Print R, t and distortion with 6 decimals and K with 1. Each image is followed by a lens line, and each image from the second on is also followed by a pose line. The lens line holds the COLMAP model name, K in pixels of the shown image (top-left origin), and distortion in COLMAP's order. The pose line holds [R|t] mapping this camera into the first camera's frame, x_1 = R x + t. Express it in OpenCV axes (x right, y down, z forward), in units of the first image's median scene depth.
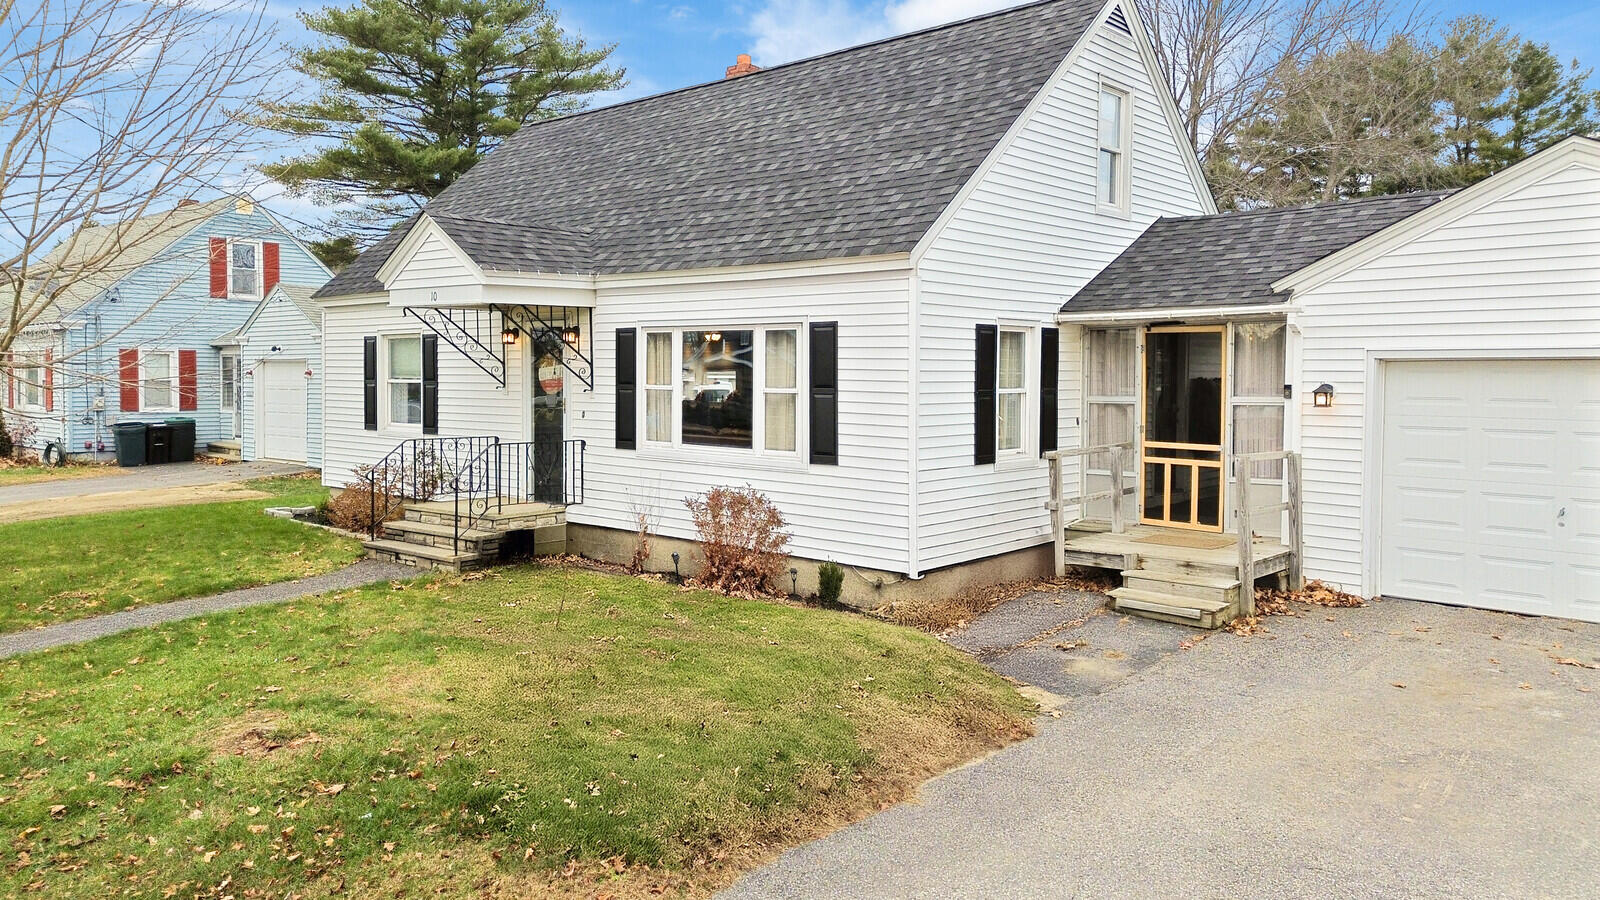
lens RADIAL K [[1143.3, 0, 817.4], [0, 1143.3, 383.7], [0, 0, 1]] dist [0.006321, -0.000625]
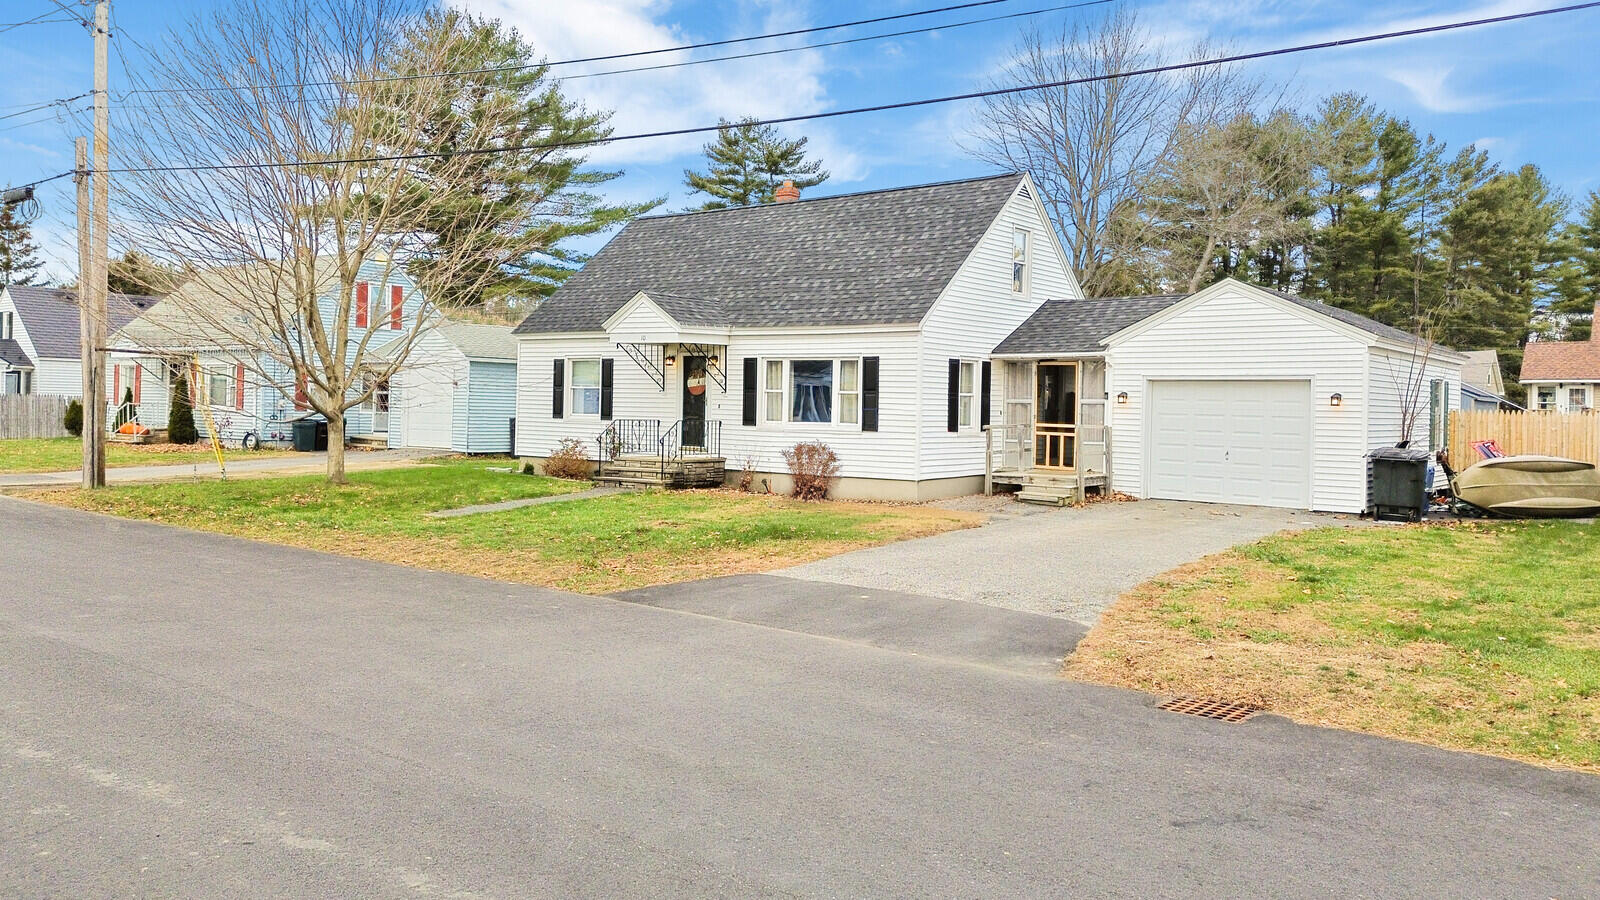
lens RADIAL K [[1155.0, 0, 795.0], [0, 1155.0, 356.8], [0, 0, 1]] dist [0.003407, -0.001089]
pose [[0.998762, 0.017816, 0.046444, -0.196340], [-0.015539, 0.998681, -0.048945, 0.040869], [-0.047255, 0.048163, 0.997721, -0.867183]]
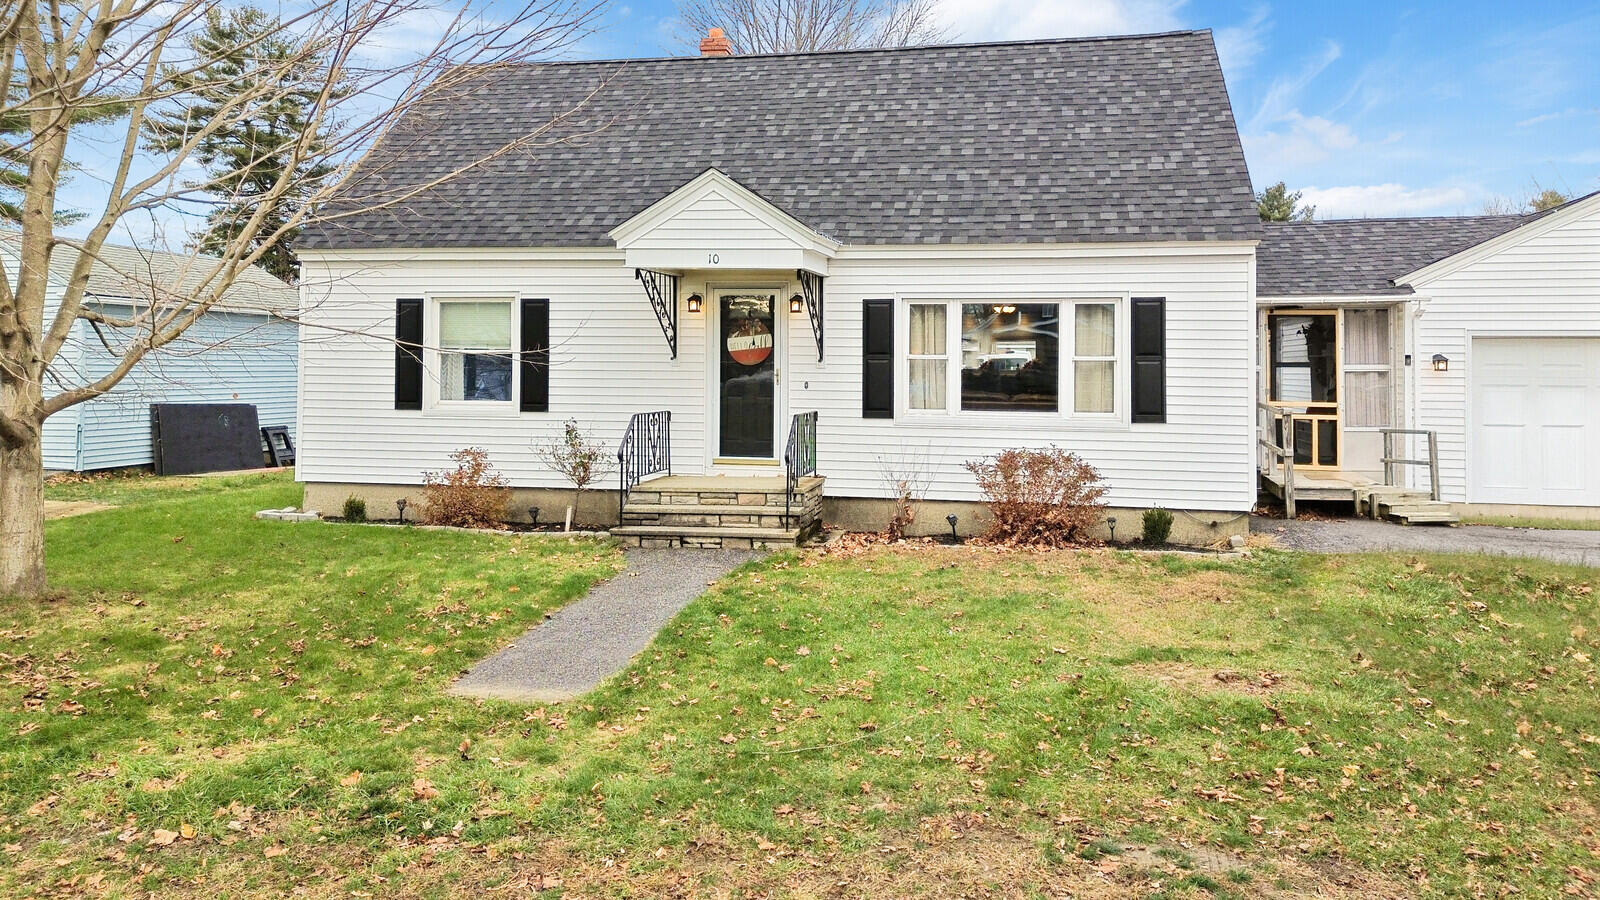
lens RADIAL K [[1155.0, 0, 795.0], [0, 1155.0, 356.8], [0, 0, 1]] dist [0.003407, -0.001089]
pose [[0.865563, 0.004675, 0.500778, -0.806035], [0.001843, 0.999920, -0.012522, 0.017022], [-0.500797, 0.011761, 0.865485, 0.165613]]
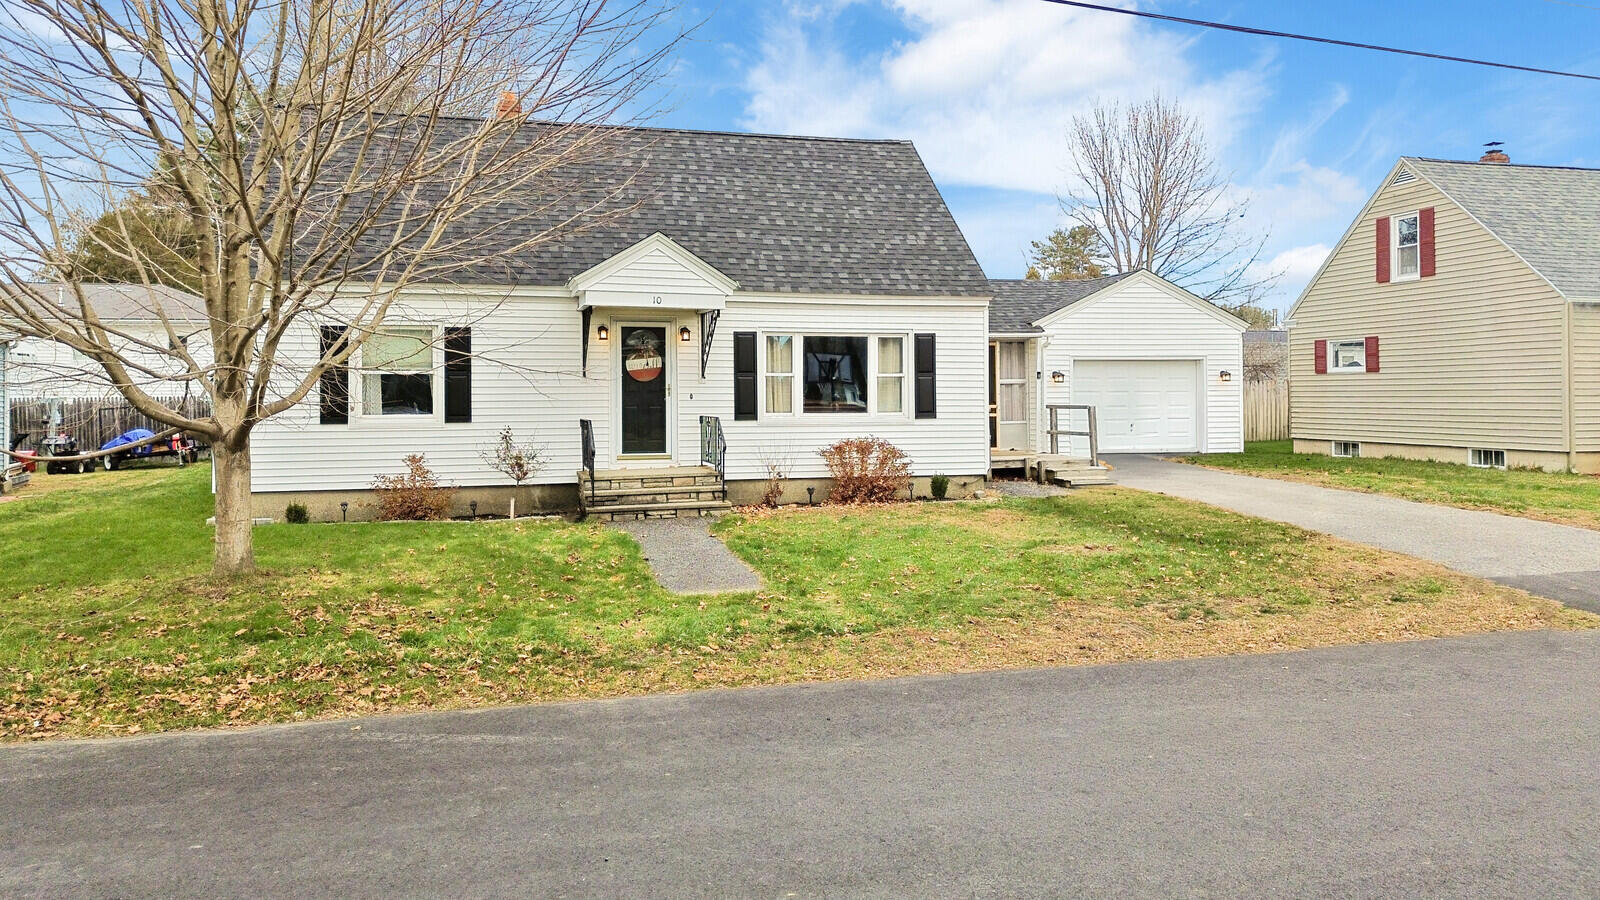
lens RADIAL K [[1143.3, 0, 817.4], [0, 1143.3, 383.7], [0, 0, 1]] dist [0.006321, -0.000625]
pose [[0.537813, -0.002143, 0.843061, -1.376575], [0.013680, 0.999887, -0.006184, 0.025551], [-0.842953, 0.014859, 0.537782, 0.212517]]
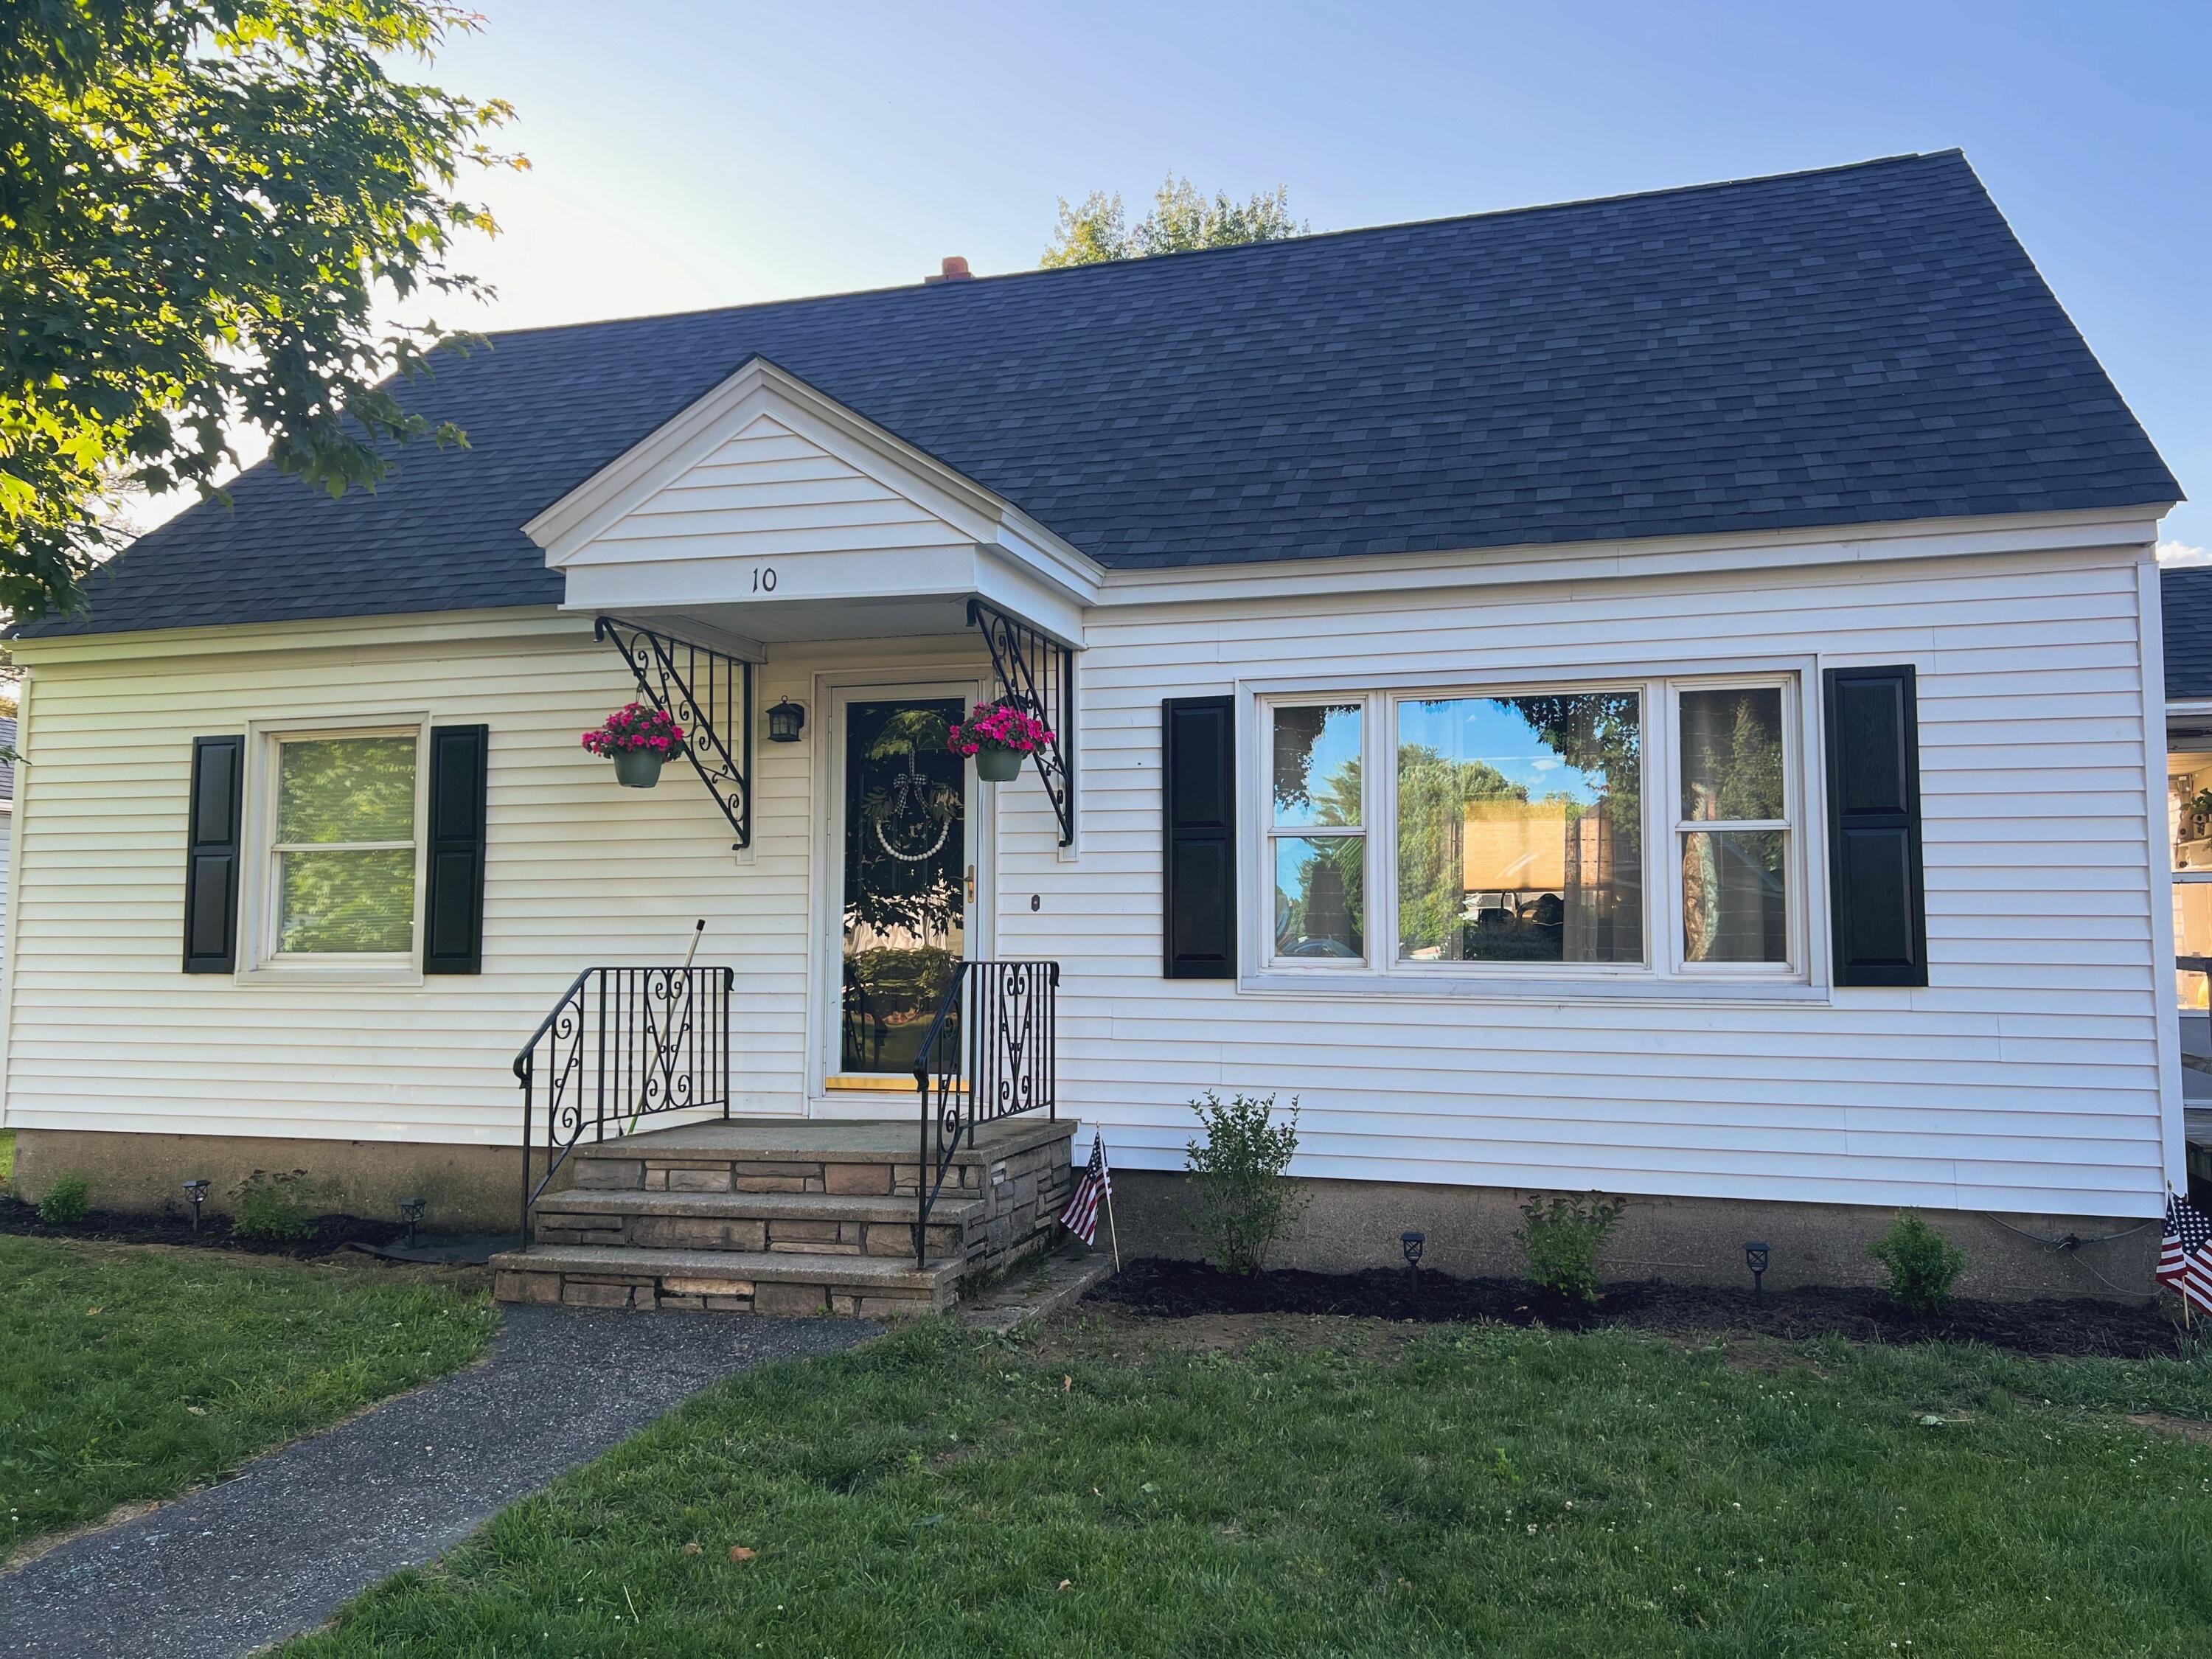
lens RADIAL K [[1660.8, 0, 1106.0], [0, 1660.8, 829.5], [0, 0, 1]] dist [0.006299, 0.001920]
pose [[0.906218, 0.030572, 0.421705, -0.497158], [0.005970, 0.996358, -0.085060, 0.057973], [-0.422769, 0.079601, 0.902735, 0.498390]]
